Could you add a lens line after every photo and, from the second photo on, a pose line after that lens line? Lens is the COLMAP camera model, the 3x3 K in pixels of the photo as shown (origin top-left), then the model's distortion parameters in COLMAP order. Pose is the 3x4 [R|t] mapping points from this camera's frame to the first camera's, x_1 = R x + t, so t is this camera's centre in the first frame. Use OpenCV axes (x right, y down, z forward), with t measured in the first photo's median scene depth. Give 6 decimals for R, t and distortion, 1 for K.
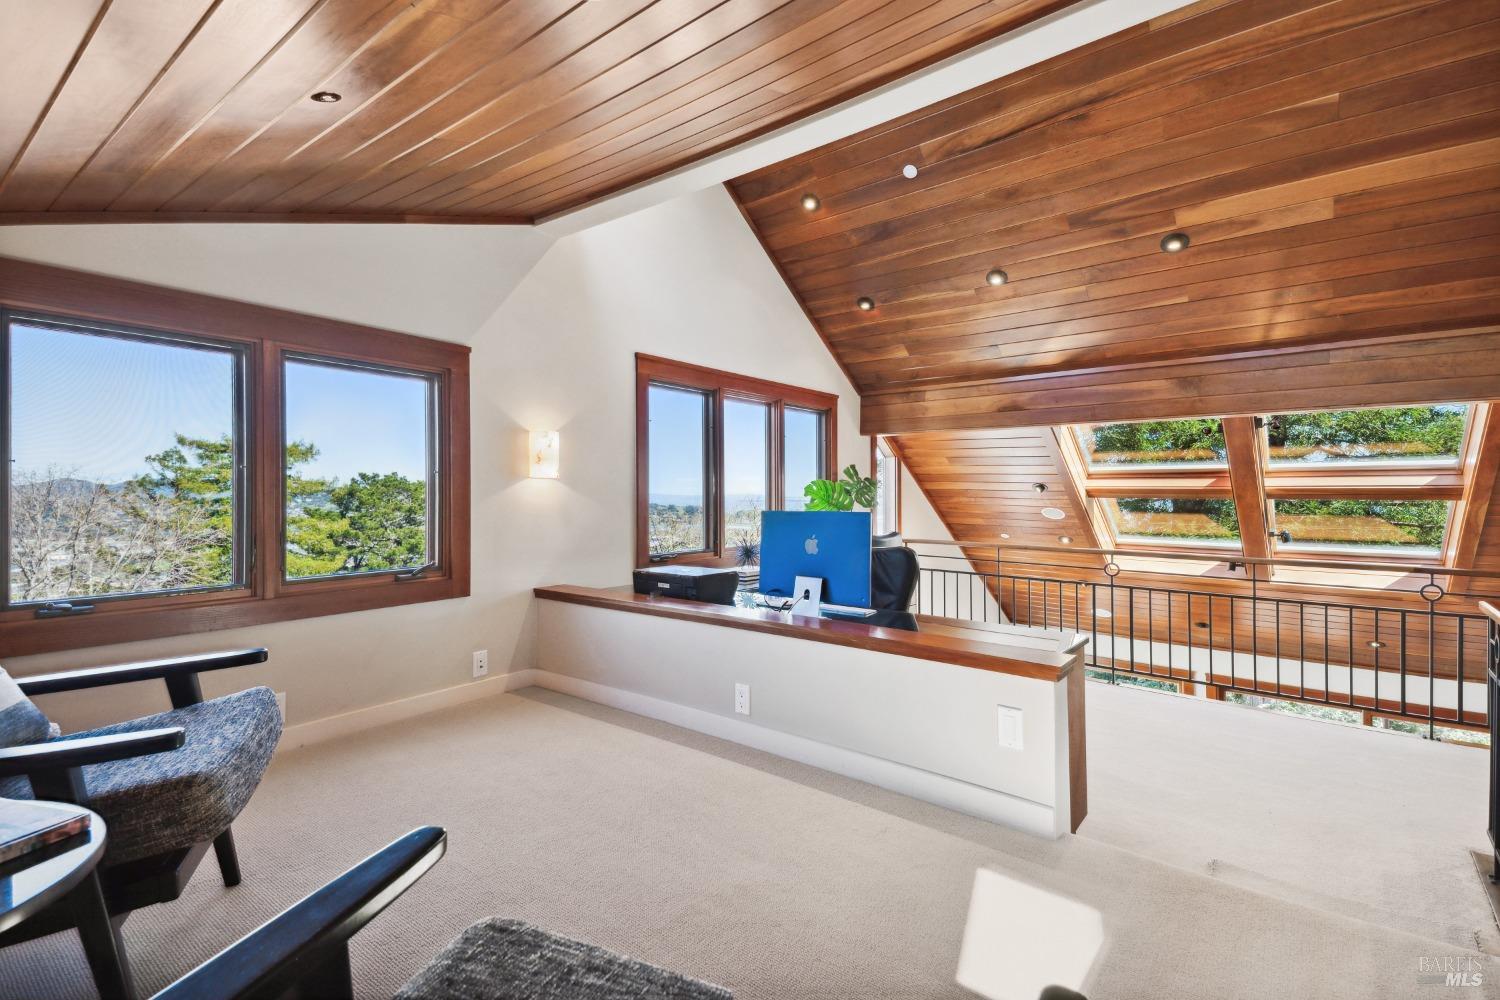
lens RADIAL K [[708.1, 0, 755.2], [0, 708.1, 502.7], [0, 0, 1]] dist [-0.001595, -0.001161]
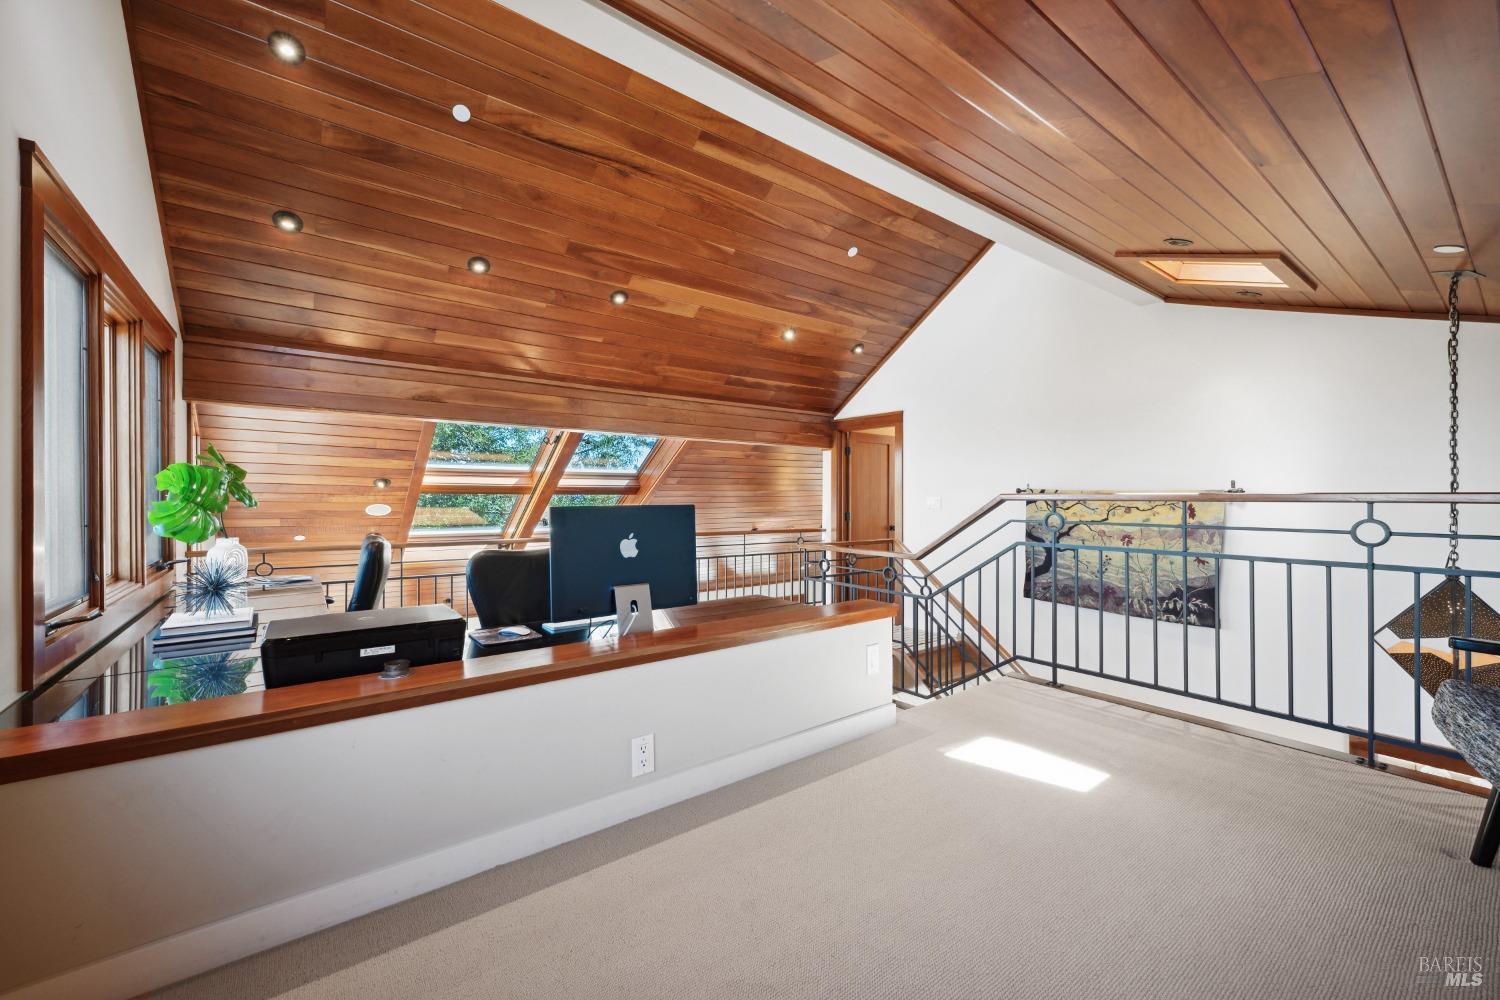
lens RADIAL K [[606.3, 0, 753.8], [0, 606.3, 489.3], [0, 0, 1]] dist [-0.001666, 0.000133]
pose [[0.200665, 0.007291, 0.979633, -0.482373], [0.007292, 0.999933, -0.008936, -0.000930], [-0.979633, 0.008937, 0.200599, 0.570774]]
